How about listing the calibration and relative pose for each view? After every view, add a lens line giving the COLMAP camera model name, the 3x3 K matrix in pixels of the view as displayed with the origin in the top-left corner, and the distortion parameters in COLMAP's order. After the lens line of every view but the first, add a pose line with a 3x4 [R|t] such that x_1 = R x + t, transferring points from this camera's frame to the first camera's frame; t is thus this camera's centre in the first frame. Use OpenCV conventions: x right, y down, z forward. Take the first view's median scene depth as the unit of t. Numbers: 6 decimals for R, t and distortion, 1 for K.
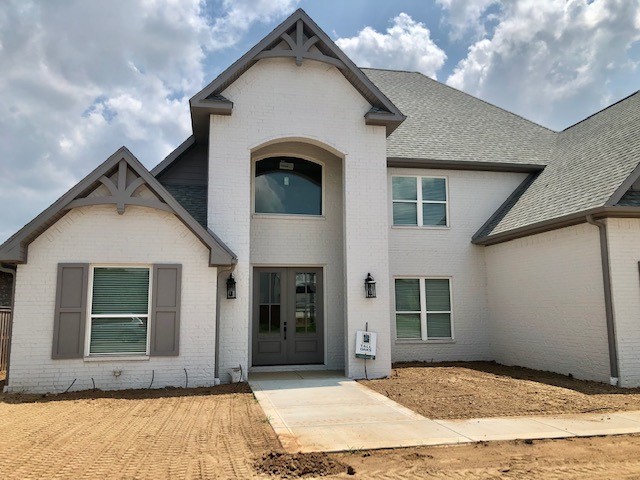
lens RADIAL K [[530.8, 0, 320.3], [0, 530.8, 236.1], [0, 0, 1]] dist [0.048608, -0.032863]
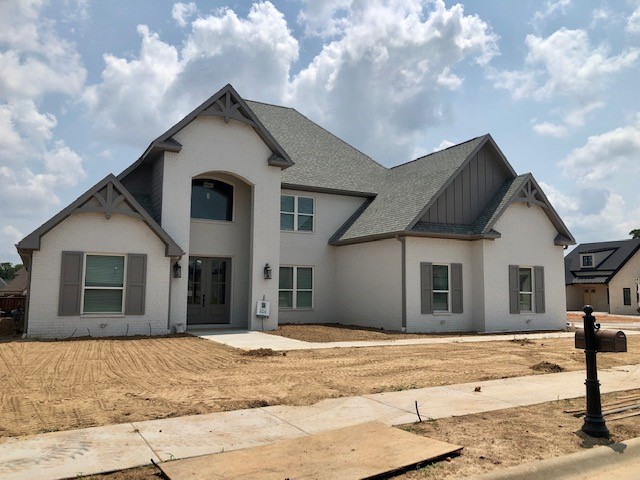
lens RADIAL K [[530.8, 0, 322.4], [0, 530.8, 238.6], [0, 0, 1]] dist [0.048608, -0.032863]
pose [[0.955816, 0.045365, 0.290443, -0.202525], [-0.056812, 0.997901, 0.031096, -0.058773], [-0.288423, -0.046222, 0.956387, -0.511973]]
